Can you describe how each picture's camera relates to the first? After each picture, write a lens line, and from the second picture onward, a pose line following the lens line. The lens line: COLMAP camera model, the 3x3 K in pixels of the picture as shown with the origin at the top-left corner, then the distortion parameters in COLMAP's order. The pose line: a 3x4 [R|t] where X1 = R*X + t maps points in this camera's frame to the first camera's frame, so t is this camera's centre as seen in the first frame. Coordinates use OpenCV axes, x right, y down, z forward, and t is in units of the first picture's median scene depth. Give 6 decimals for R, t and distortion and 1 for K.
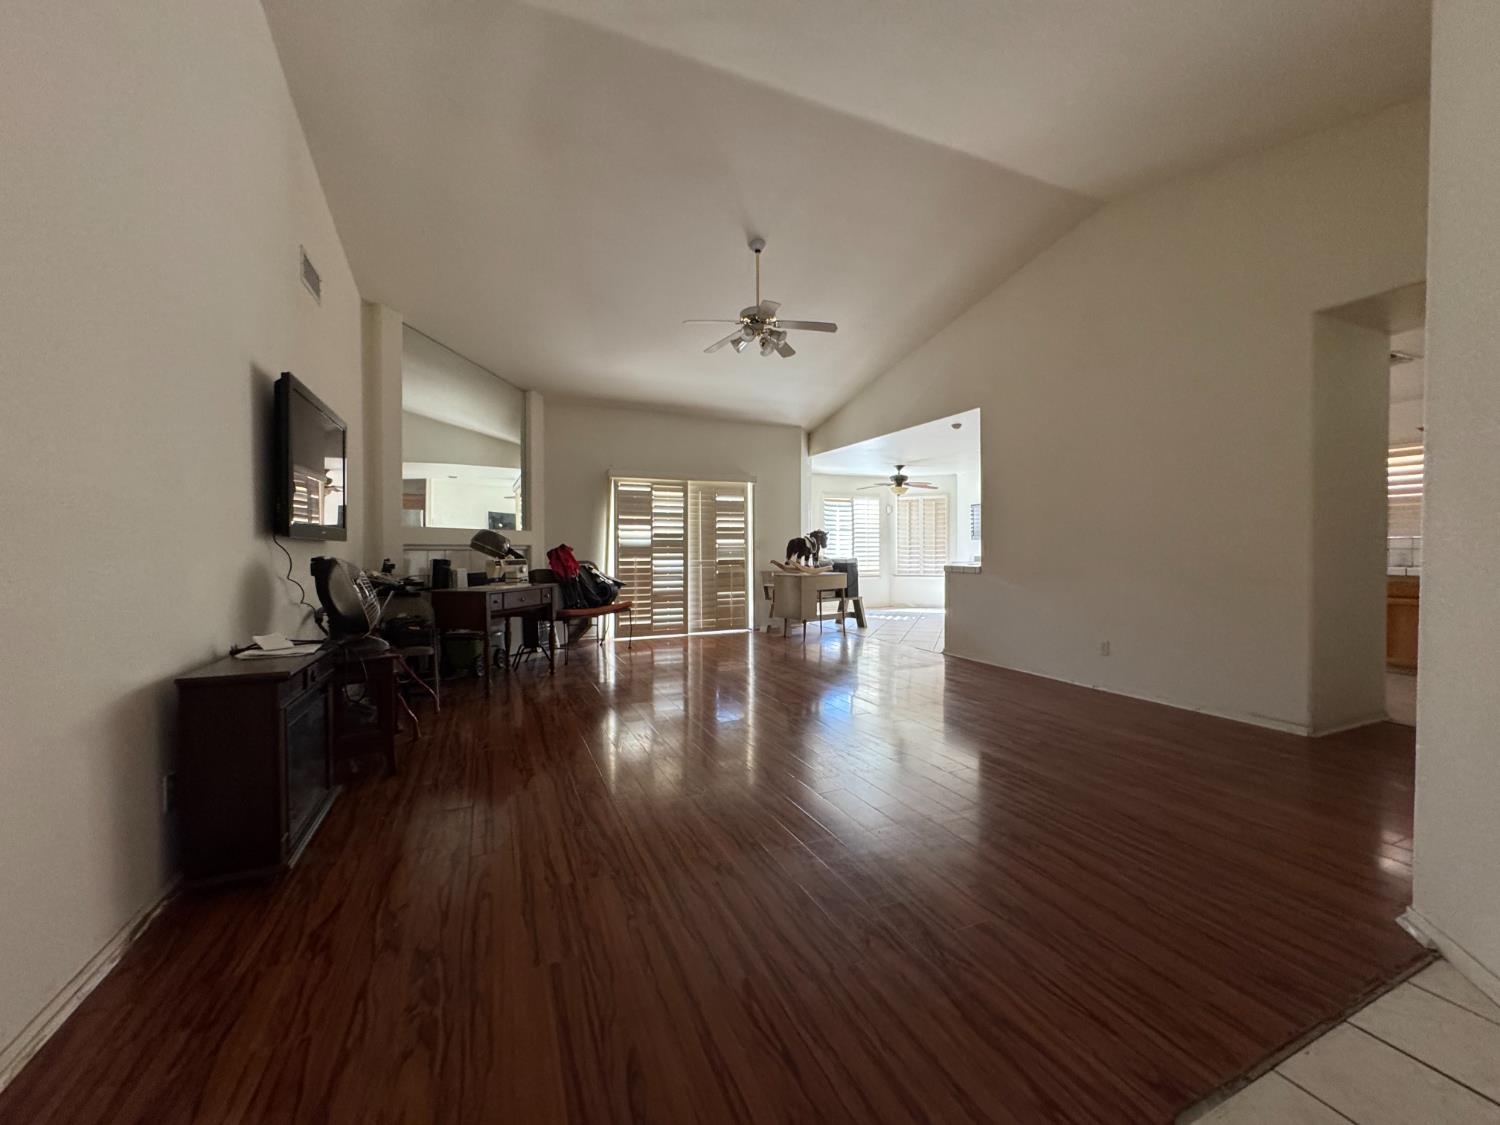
lens RADIAL K [[597.2, 0, 751.9], [0, 597.2, 558.4], [0, 0, 1]] dist [0.001350, -0.000219]
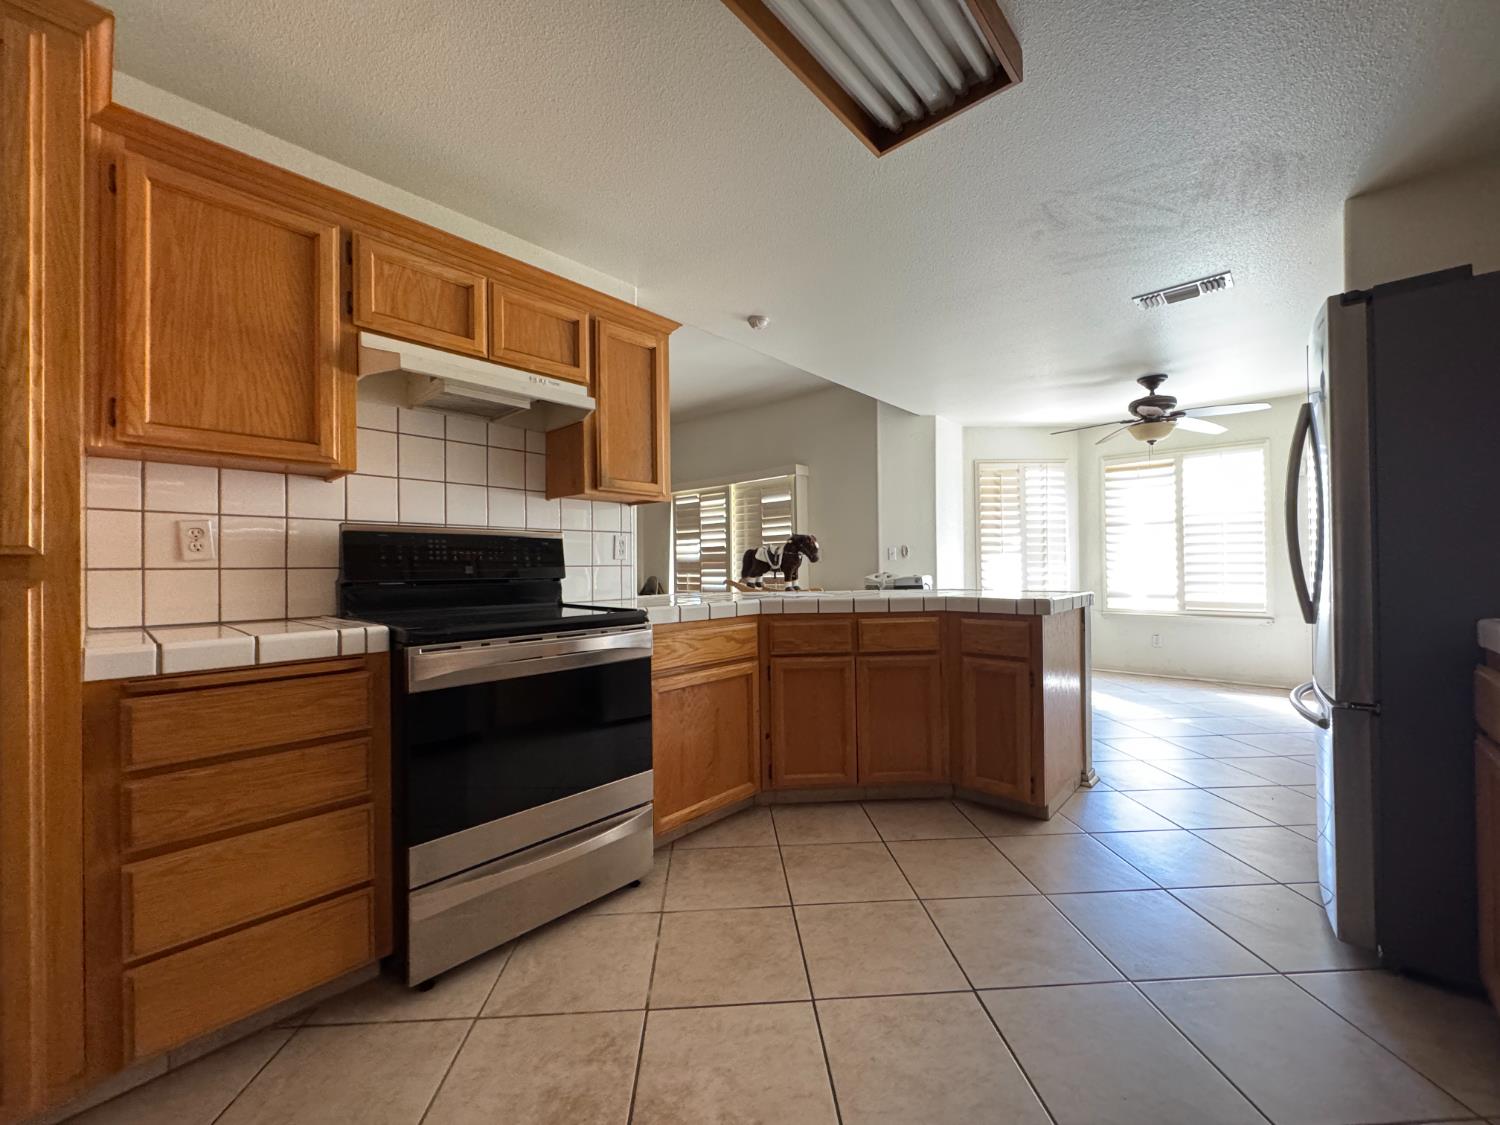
lens RADIAL K [[597.2, 0, 751.0], [0, 597.2, 563.6], [0, 0, 1]] dist [0.001350, -0.000219]
pose [[0.403937, -0.005059, -0.914773, 0.697043], [-0.002406, 0.999975, -0.006592, -0.010856], [0.914784, 0.004864, 0.403914, 0.688324]]
